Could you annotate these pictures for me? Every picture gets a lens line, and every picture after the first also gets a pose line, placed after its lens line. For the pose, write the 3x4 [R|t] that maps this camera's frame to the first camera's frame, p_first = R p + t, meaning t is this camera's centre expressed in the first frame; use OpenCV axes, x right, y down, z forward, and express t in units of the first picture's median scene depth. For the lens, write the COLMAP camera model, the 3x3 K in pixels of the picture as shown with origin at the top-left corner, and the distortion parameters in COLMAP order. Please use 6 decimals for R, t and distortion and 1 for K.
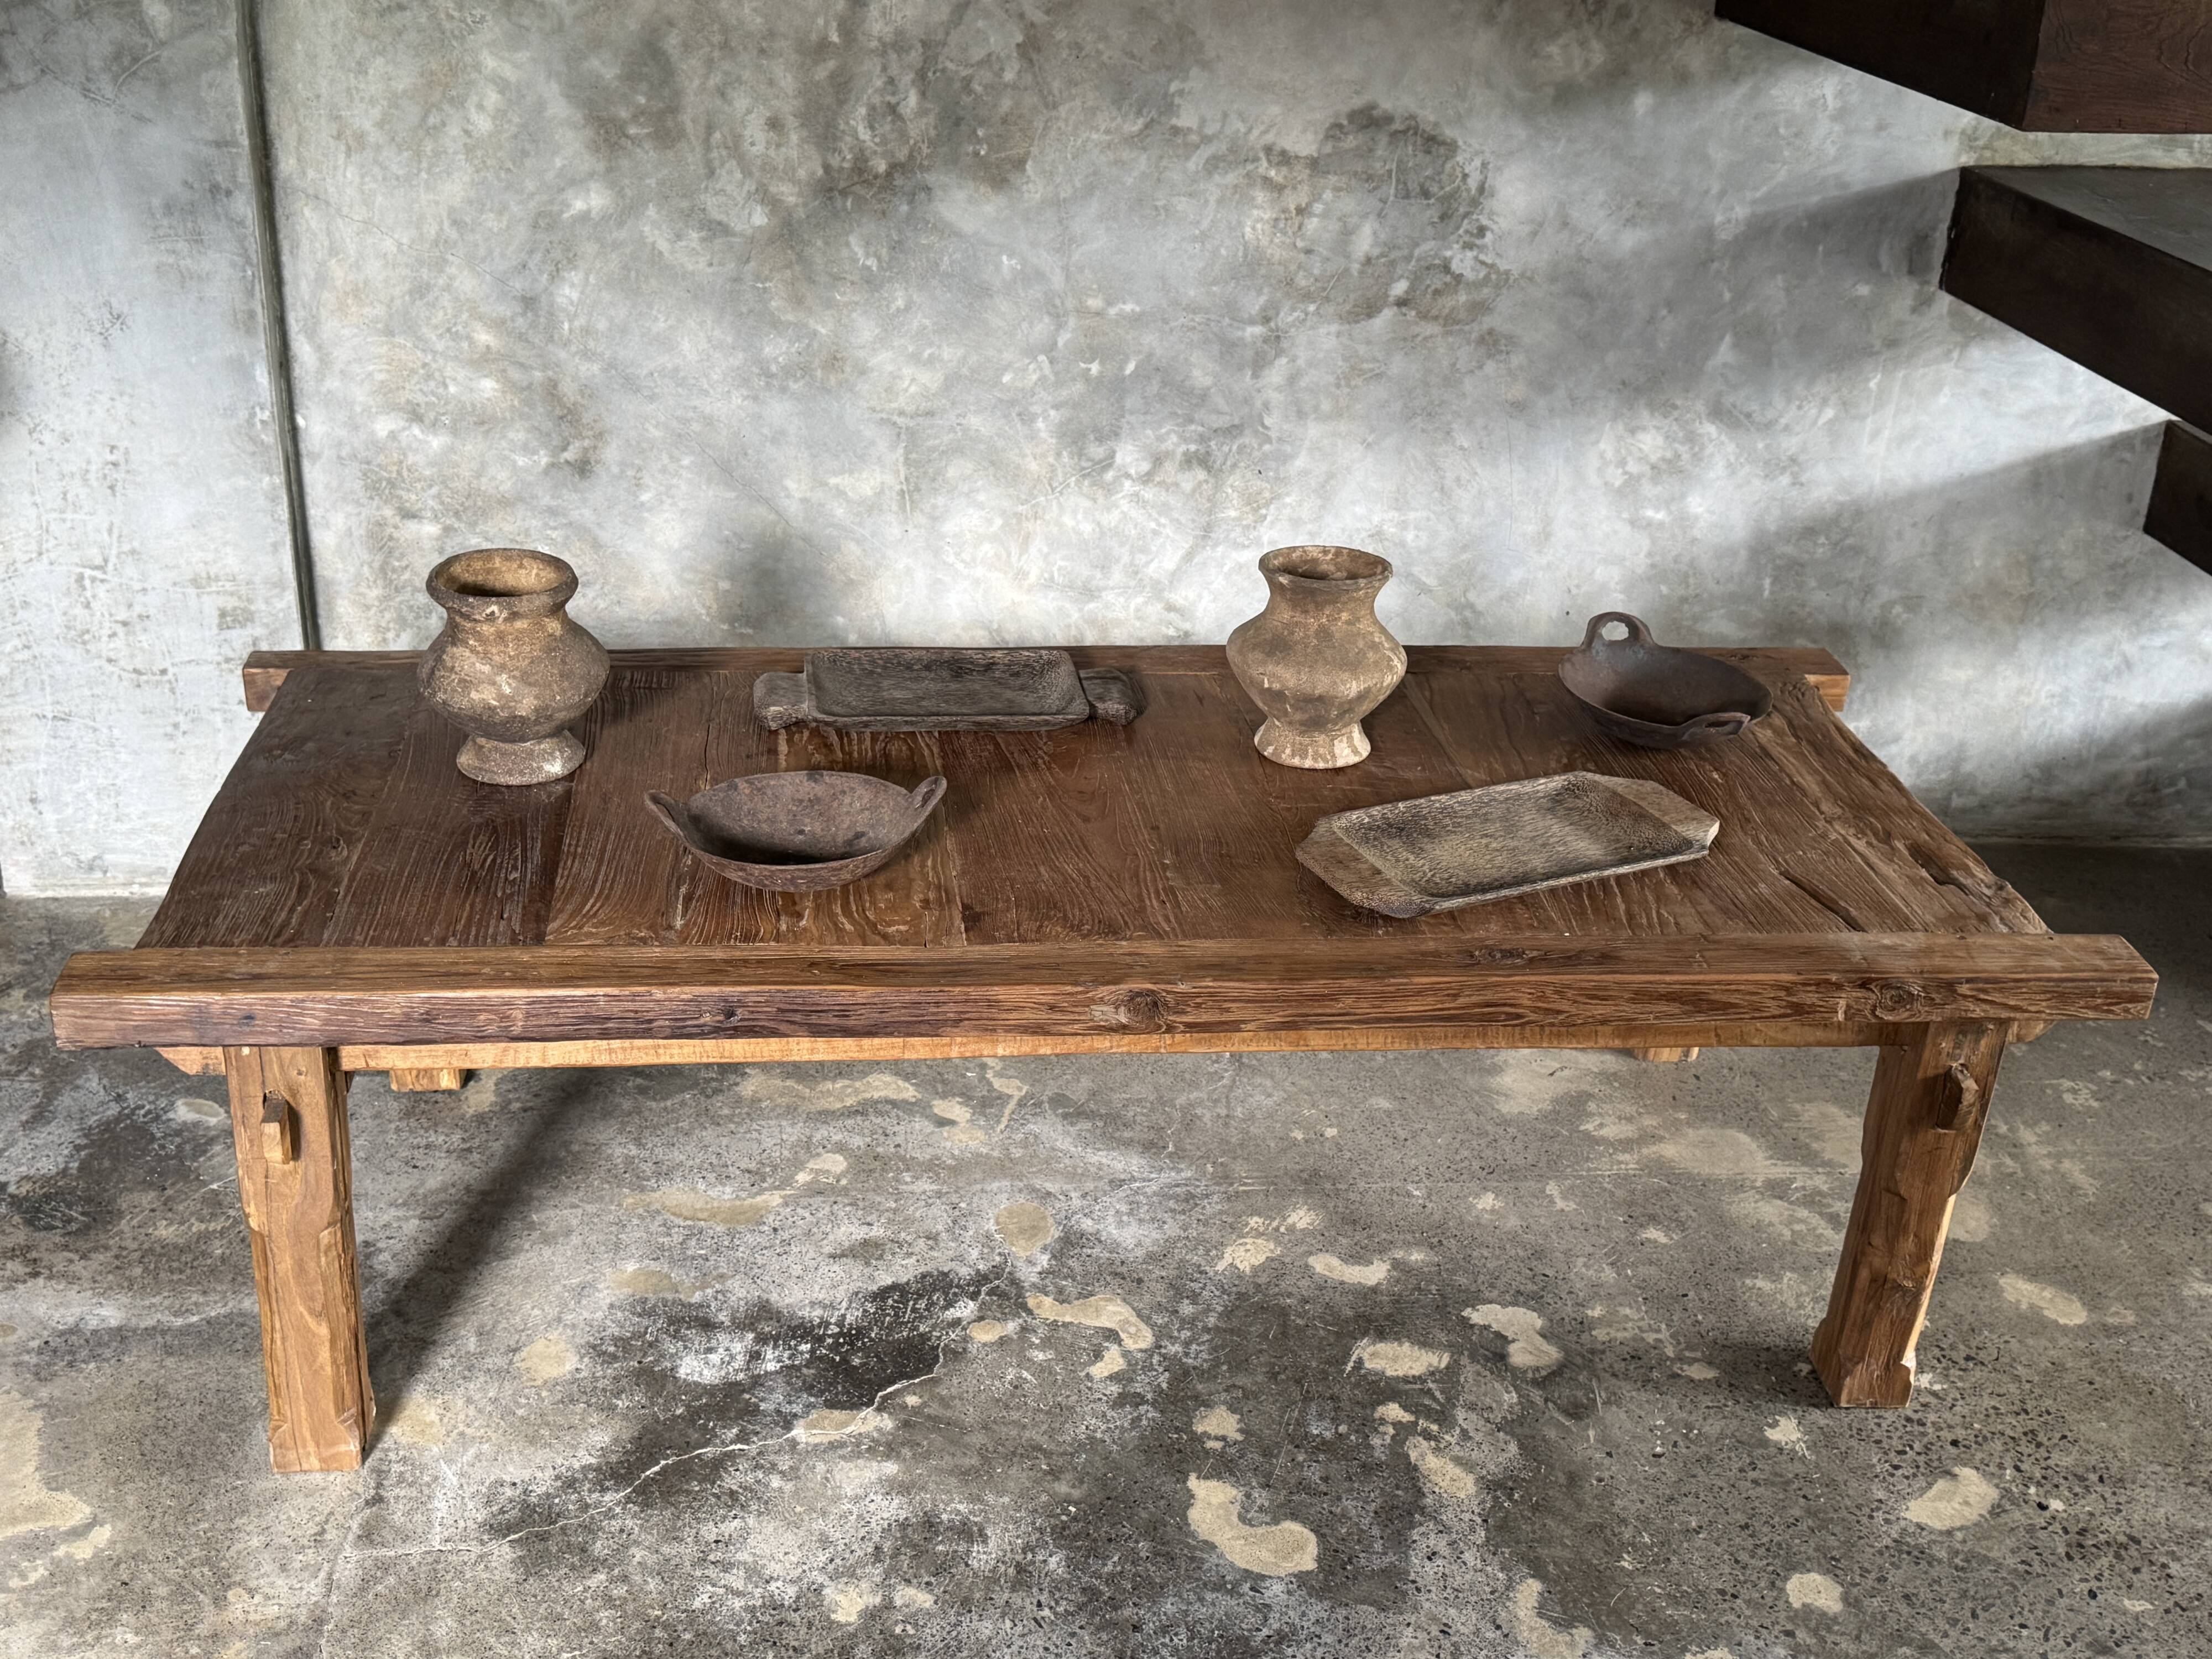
lens RADIAL K [[2408.6, 0, 1119.4], [0, 2408.6, 837.6], [0, 0, 1]] dist [0.106096, 0.000000]
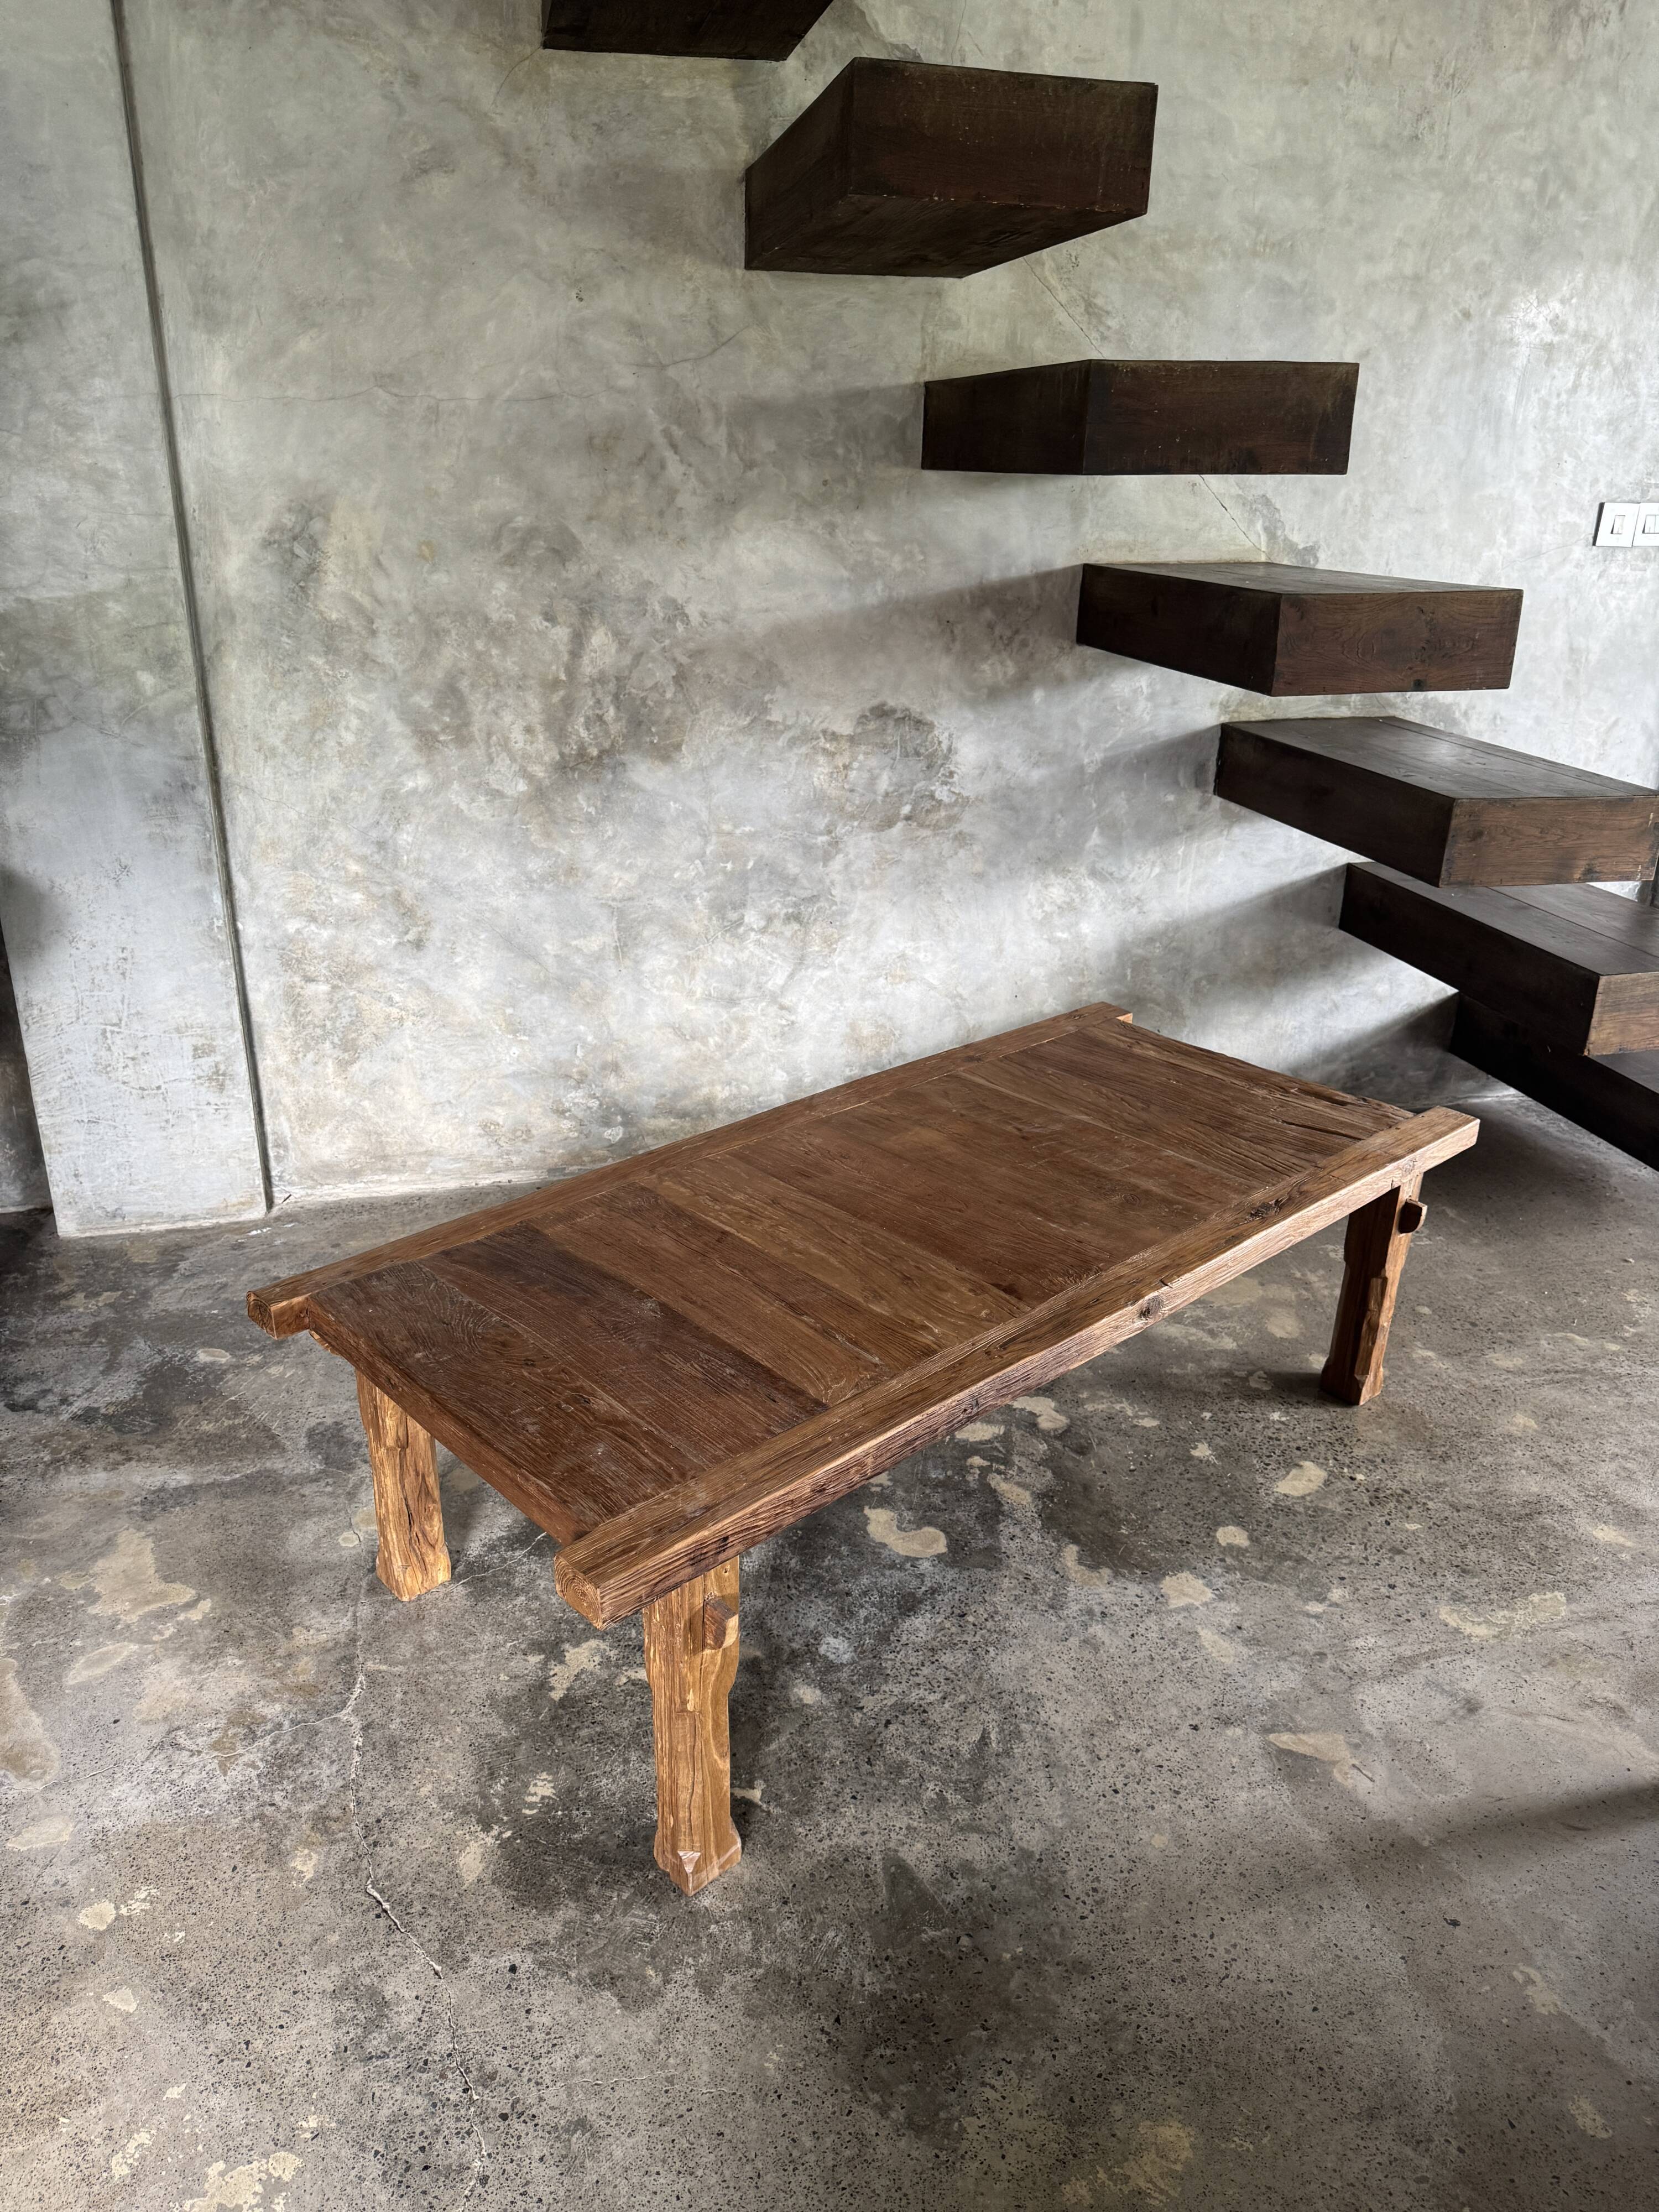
lens RADIAL K [[1563.4, 0, 837.0], [0, 1563.4, 1098.0], [0, 0, 1]] dist [0.091199, -0.112932]
pose [[0.992111, -0.071438, 0.103018, -0.065467], [0.077104, 0.995660, -0.052107, 0.029082], [-0.098848, 0.059639, 0.993314, -0.072022]]
